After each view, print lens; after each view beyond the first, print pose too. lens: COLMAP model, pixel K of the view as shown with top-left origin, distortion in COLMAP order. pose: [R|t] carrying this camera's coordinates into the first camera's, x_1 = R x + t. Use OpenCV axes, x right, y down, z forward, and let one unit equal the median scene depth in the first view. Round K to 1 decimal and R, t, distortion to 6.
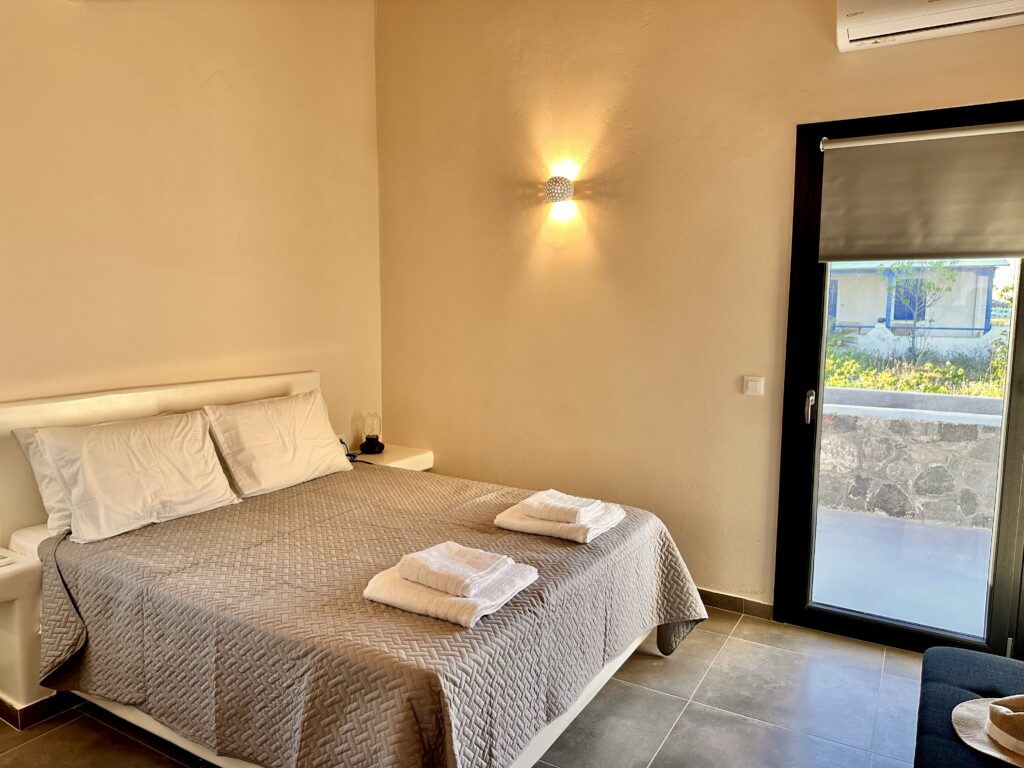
lens RADIAL K [[713.4, 0, 512.0], [0, 713.4, 384.0], [0, 0, 1]] dist [0.091340, -0.134559]
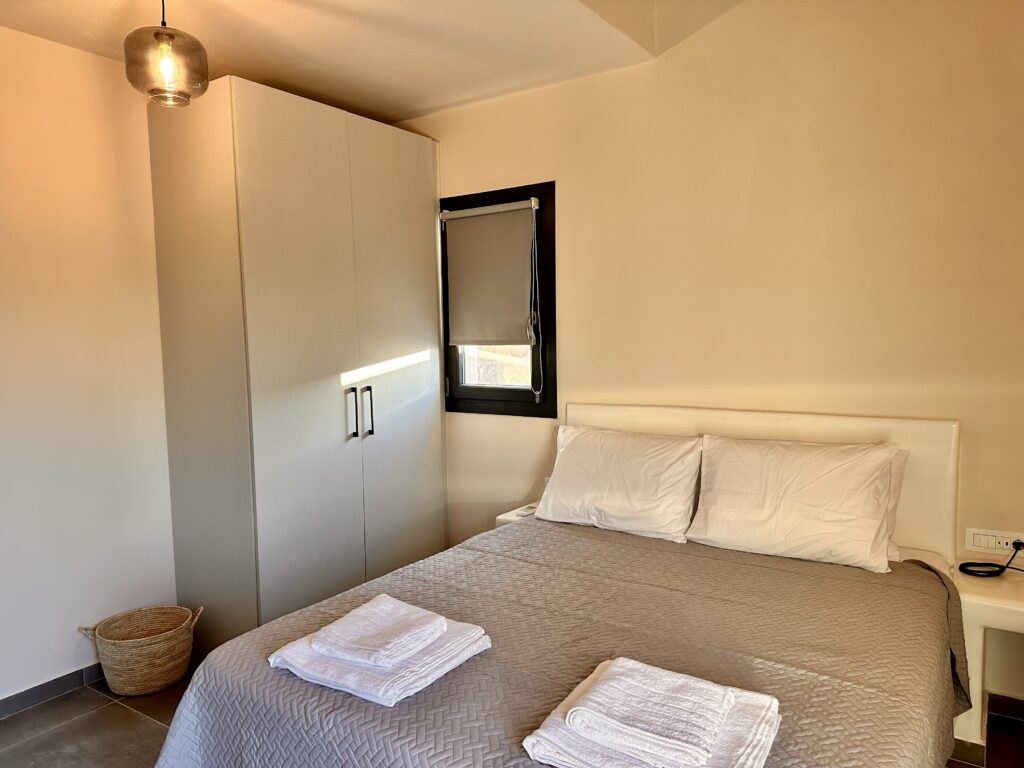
lens RADIAL K [[713.4, 0, 512.0], [0, 713.4, 384.0], [0, 0, 1]] dist [0.091340, -0.134559]
pose [[-0.057333, 0.072952, -0.995686, 0.546575], [-0.091059, 0.992787, 0.077983, -0.090392], [0.994194, 0.095137, -0.050277, 0.843294]]
